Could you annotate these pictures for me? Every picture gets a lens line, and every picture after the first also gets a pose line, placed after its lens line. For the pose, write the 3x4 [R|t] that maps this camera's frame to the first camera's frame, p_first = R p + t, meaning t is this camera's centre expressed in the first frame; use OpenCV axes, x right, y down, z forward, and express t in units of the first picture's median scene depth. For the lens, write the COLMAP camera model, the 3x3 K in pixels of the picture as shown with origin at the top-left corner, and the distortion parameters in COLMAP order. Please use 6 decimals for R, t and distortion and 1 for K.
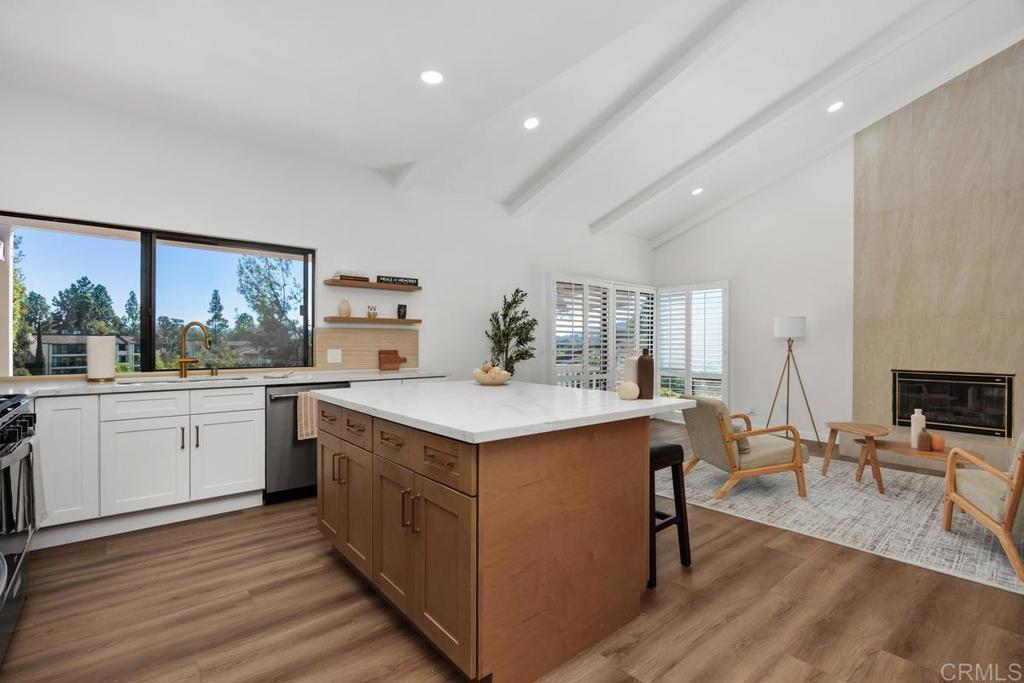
lens RADIAL K [[466.9, 0, 508.7], [0, 466.9, 342.1], [0, 0, 1]] dist [-0.001454, 0.000274]
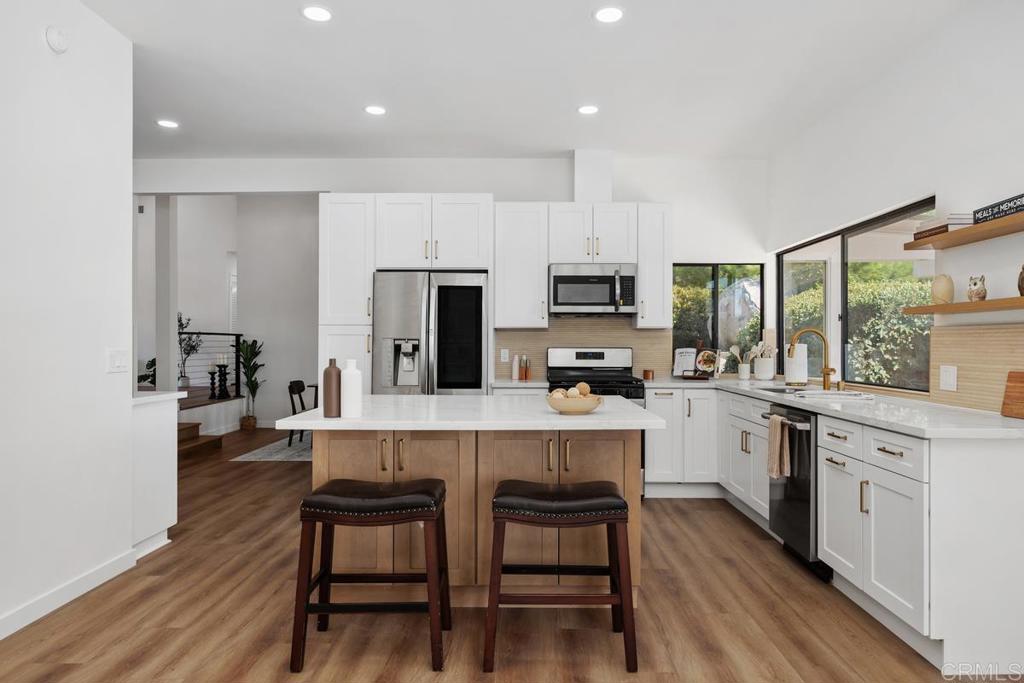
lens RADIAL K [[660.3, 0, 511.4], [0, 660.3, 335.7], [0, 0, 1]] dist [-0.011067, -0.002976]
pose [[-0.665519, 0.005765, -0.746358, 1.047843], [-0.002732, 0.999945, 0.010160, -0.038953], [0.746376, 0.008800, -0.665467, 2.208274]]
